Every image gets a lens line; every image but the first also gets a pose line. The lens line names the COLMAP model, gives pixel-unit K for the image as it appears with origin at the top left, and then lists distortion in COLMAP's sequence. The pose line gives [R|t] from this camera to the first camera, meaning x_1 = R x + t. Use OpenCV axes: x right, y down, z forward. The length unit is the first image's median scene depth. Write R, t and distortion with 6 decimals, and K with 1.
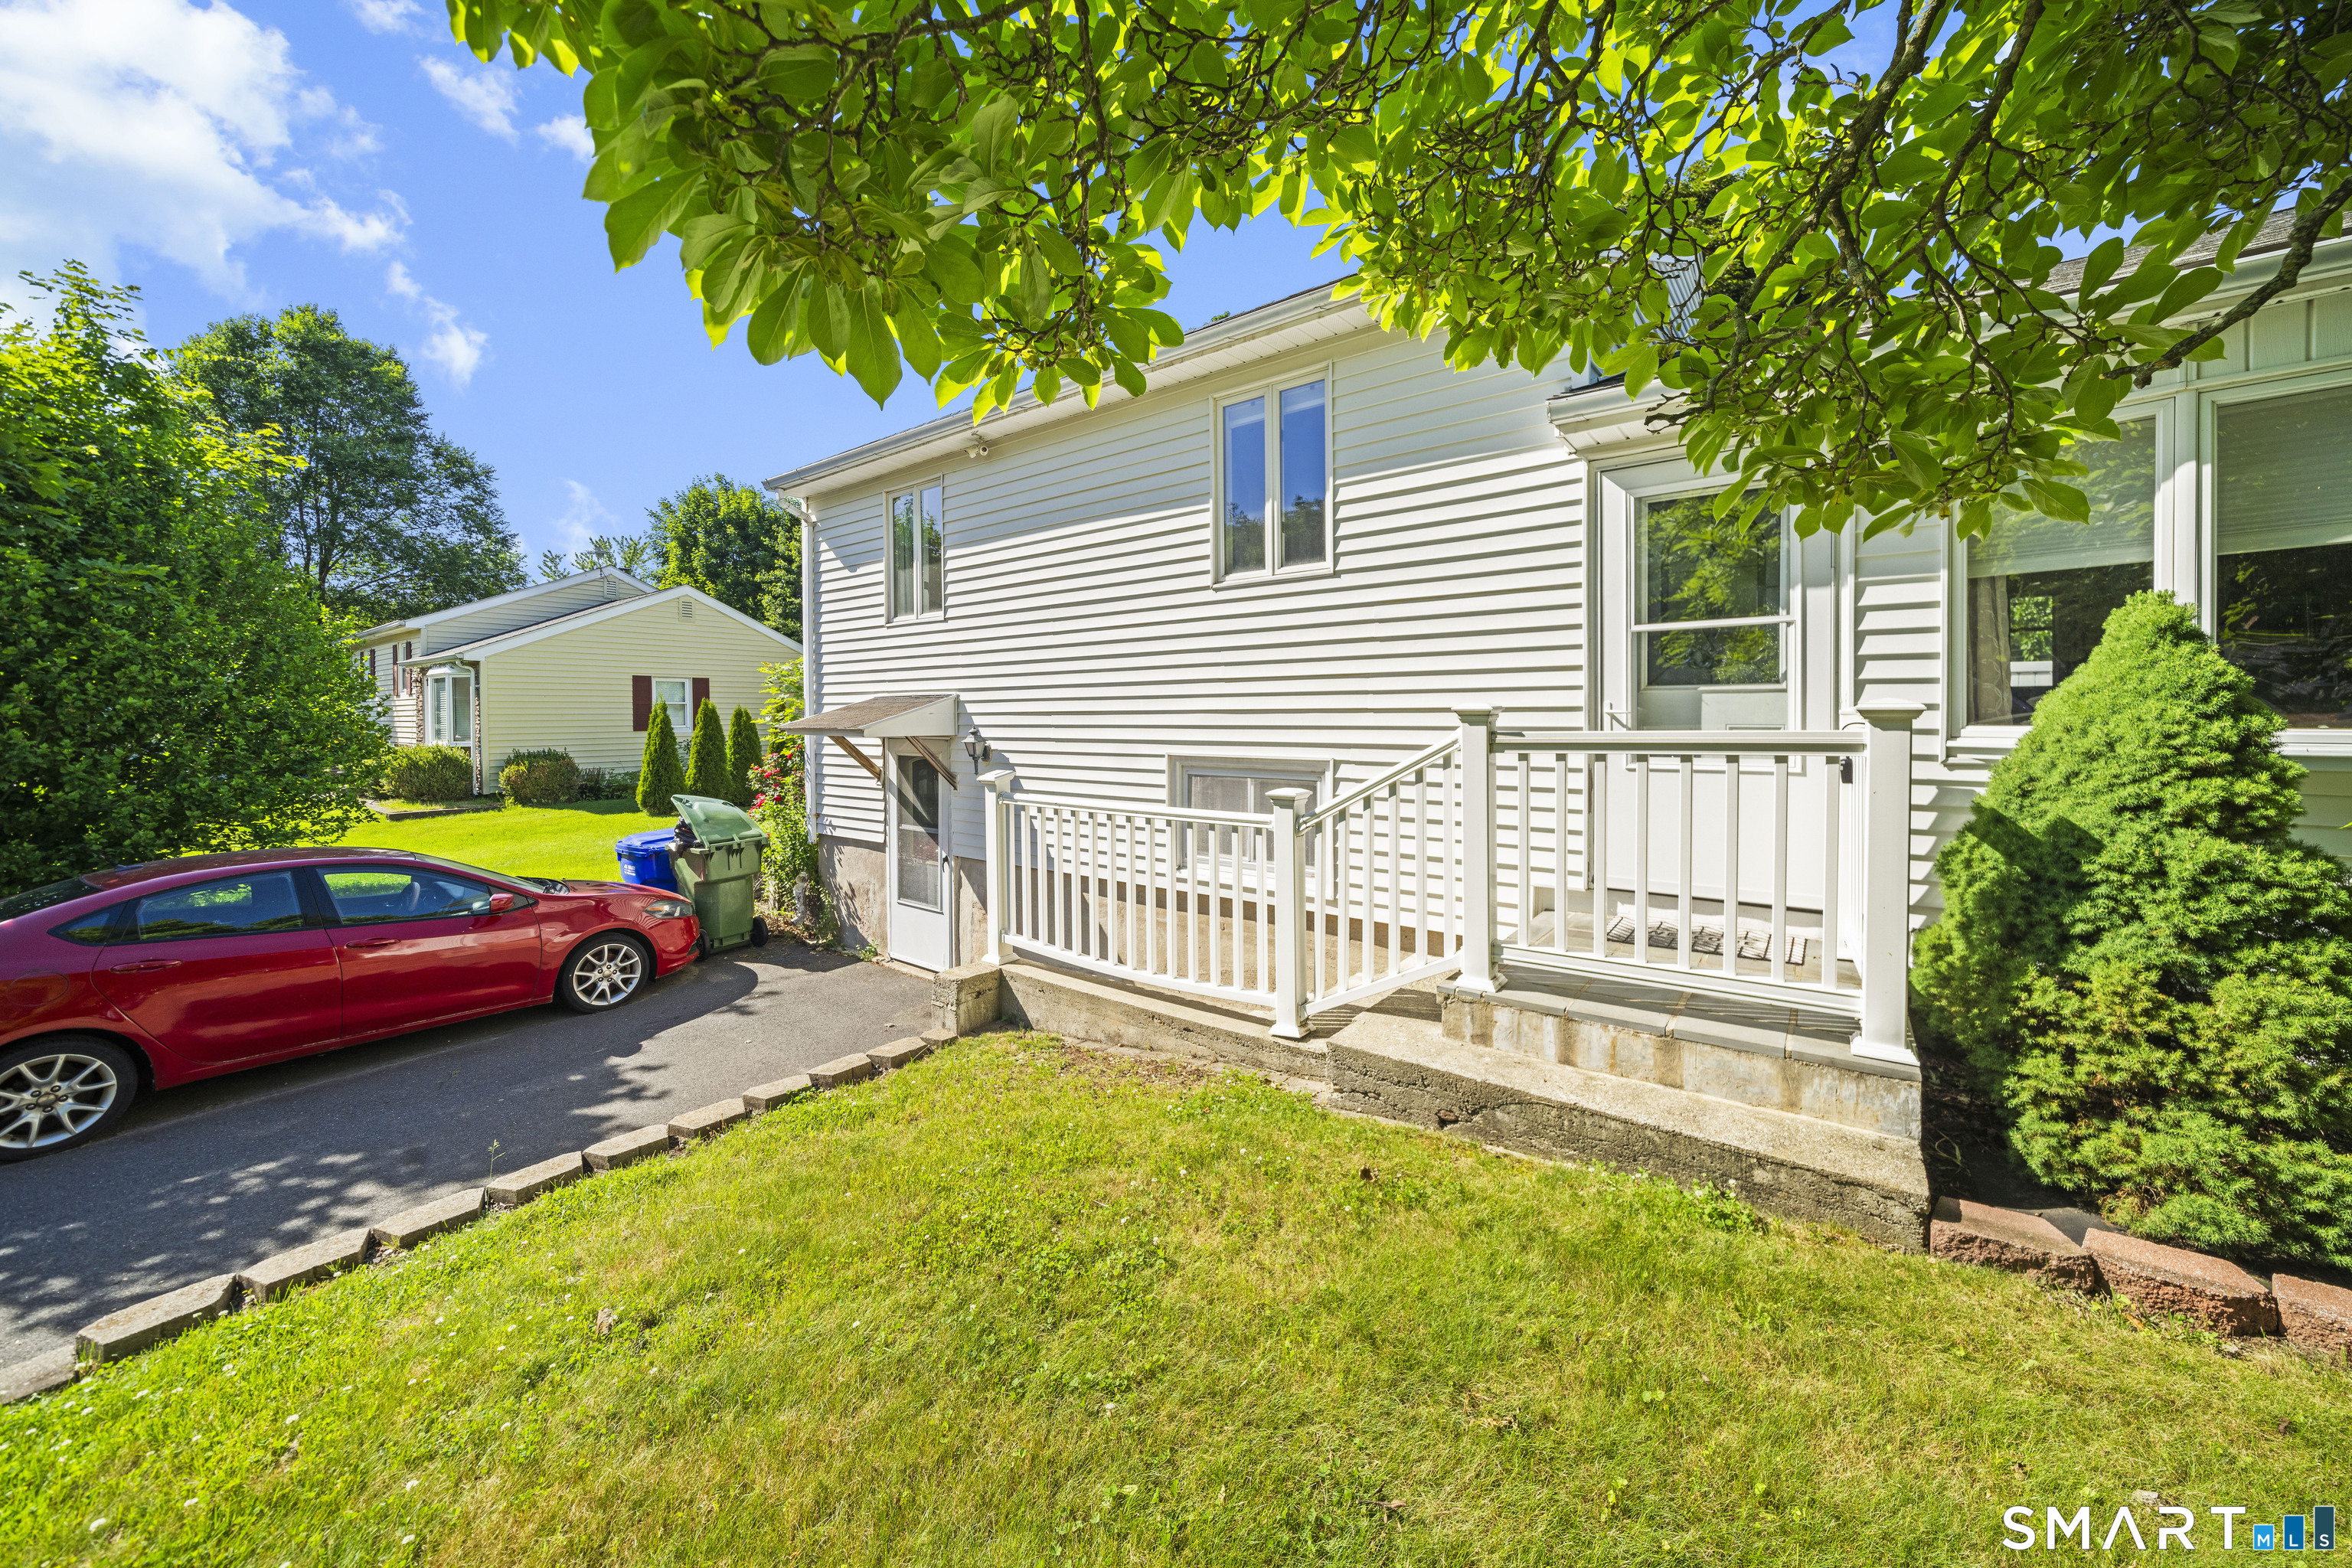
lens RADIAL K [[860.2, 0, 1206.7], [0, 860.2, 711.3], [0, 0, 1]] dist [-0.000865, 0.000137]
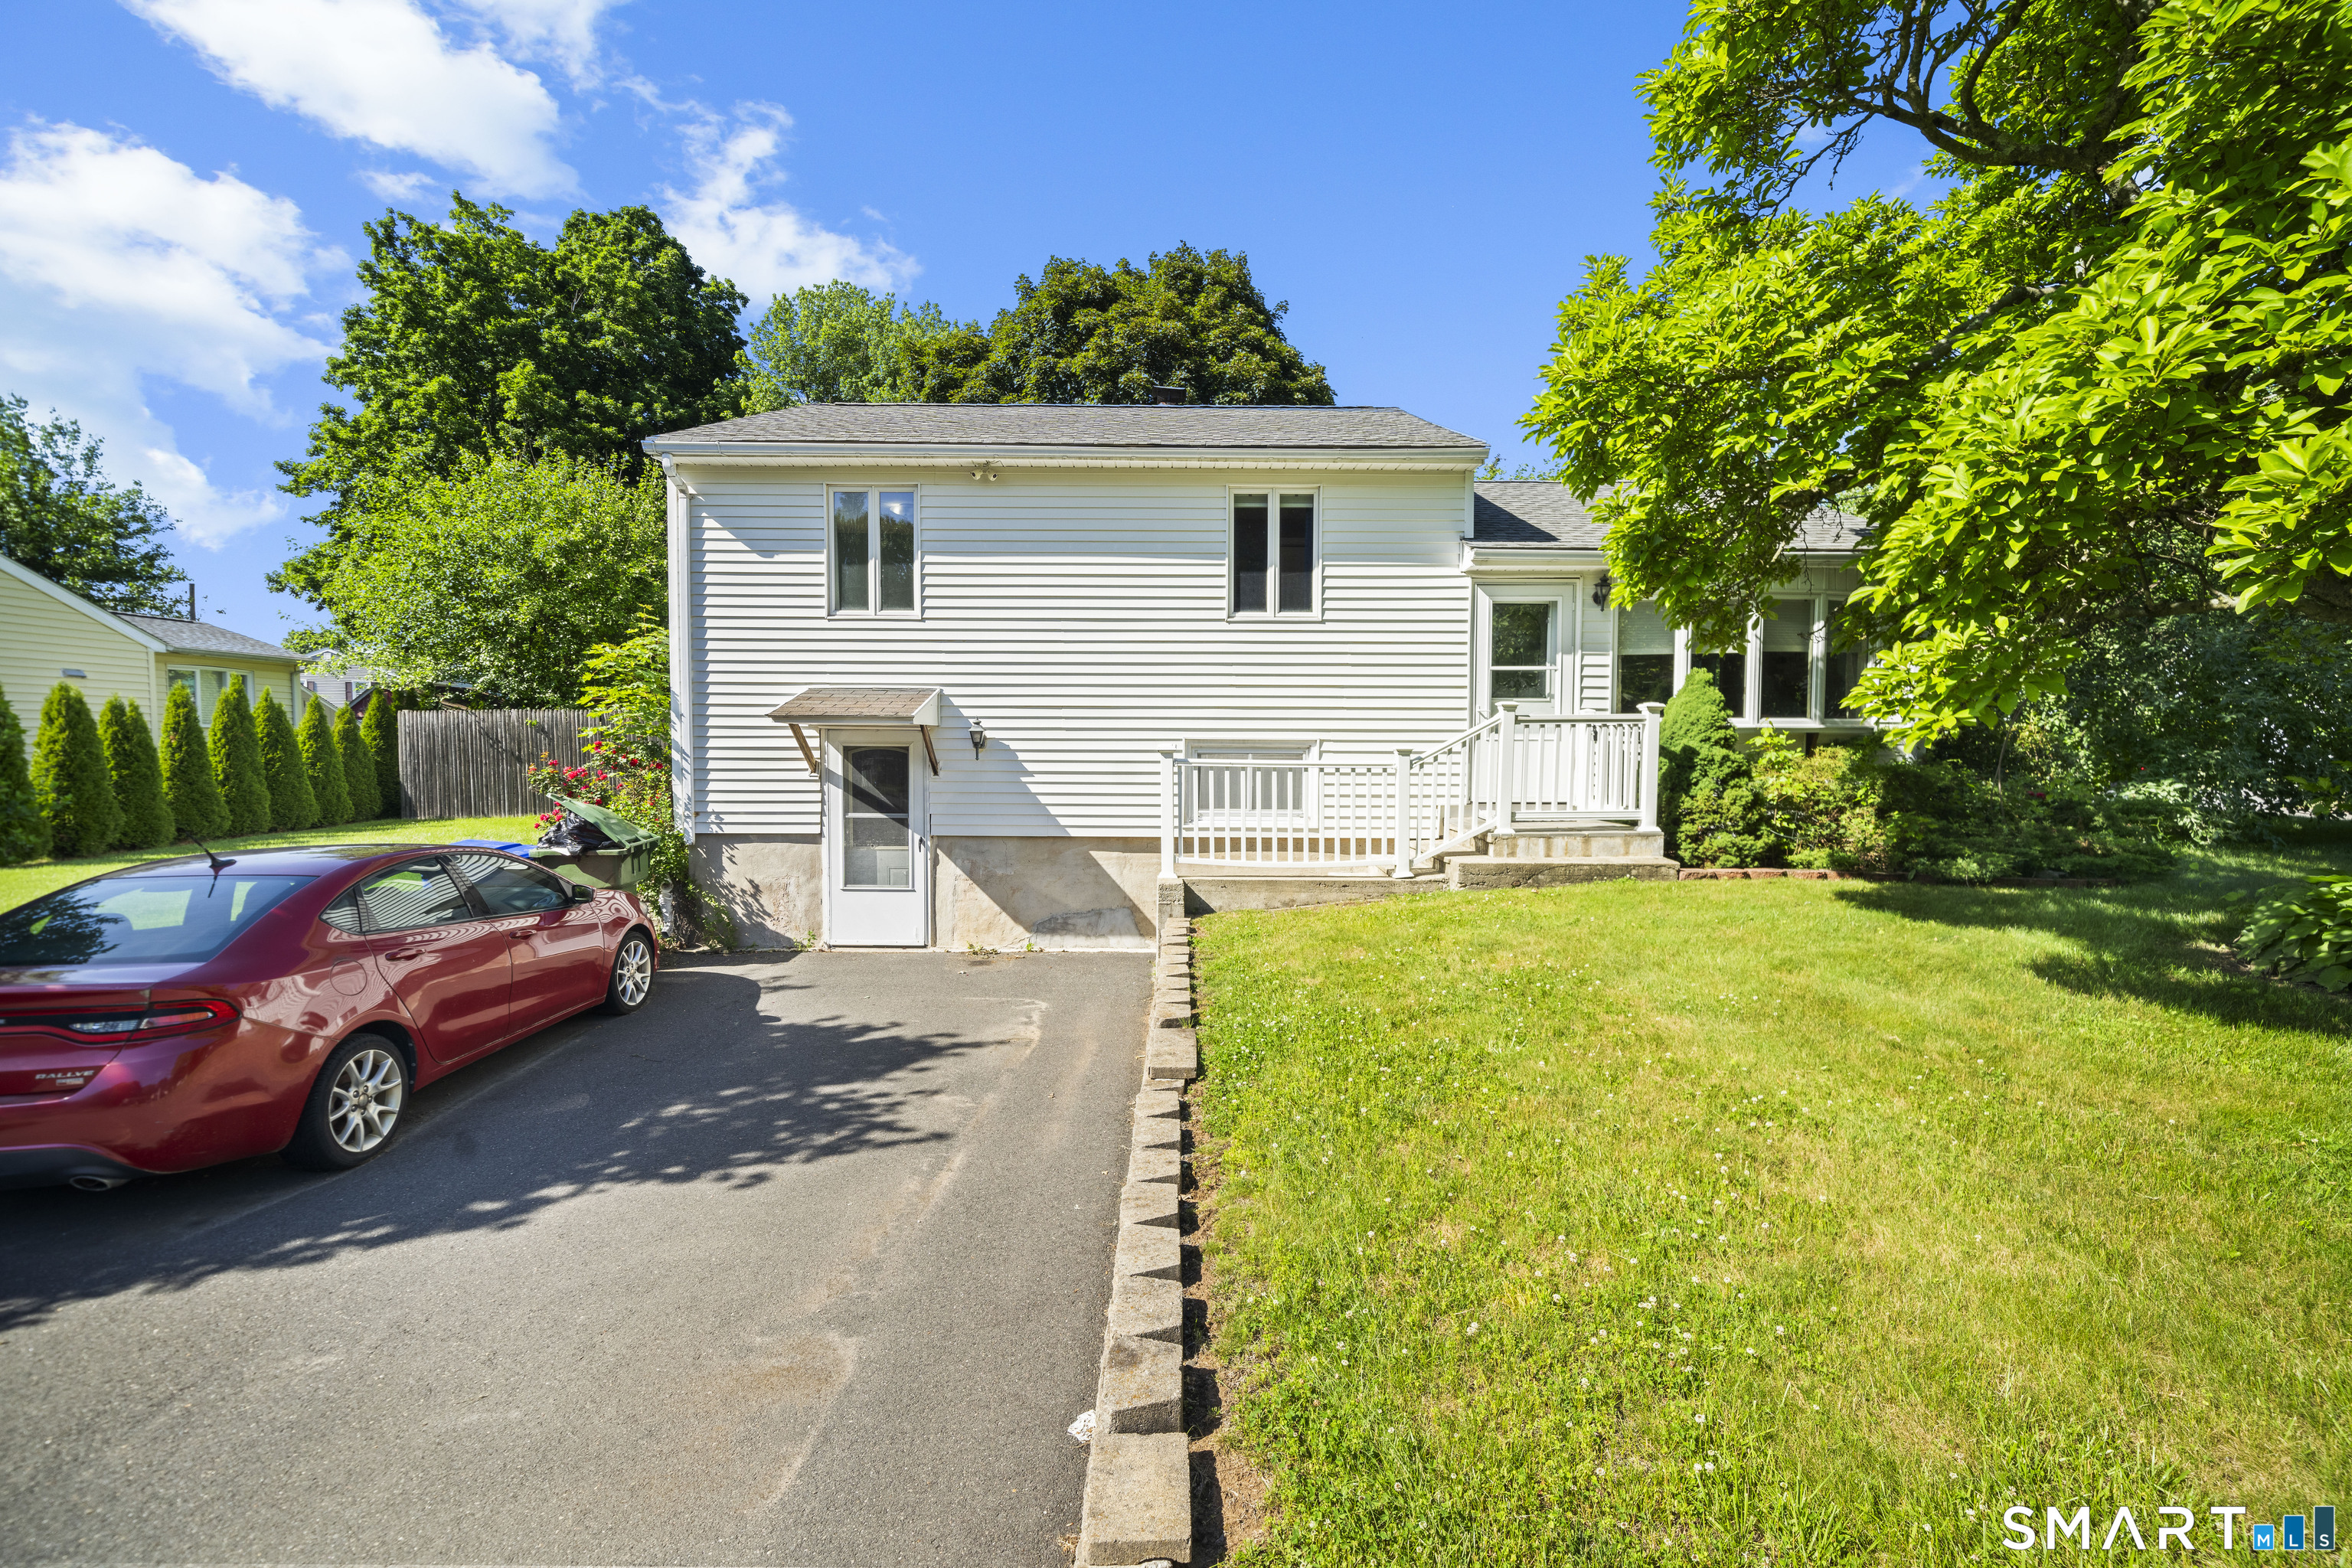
lens RADIAL K [[986.6, 0, 1225.7], [0, 986.6, 782.7], [0, 0, 1]] dist [0.014527, 0.000096]
pose [[0.778928, -0.019887, 0.626798, -1.150870], [-0.009583, 0.999003, 0.043606, 0.059641], [-0.627040, -0.039973, 0.777961, -0.315379]]
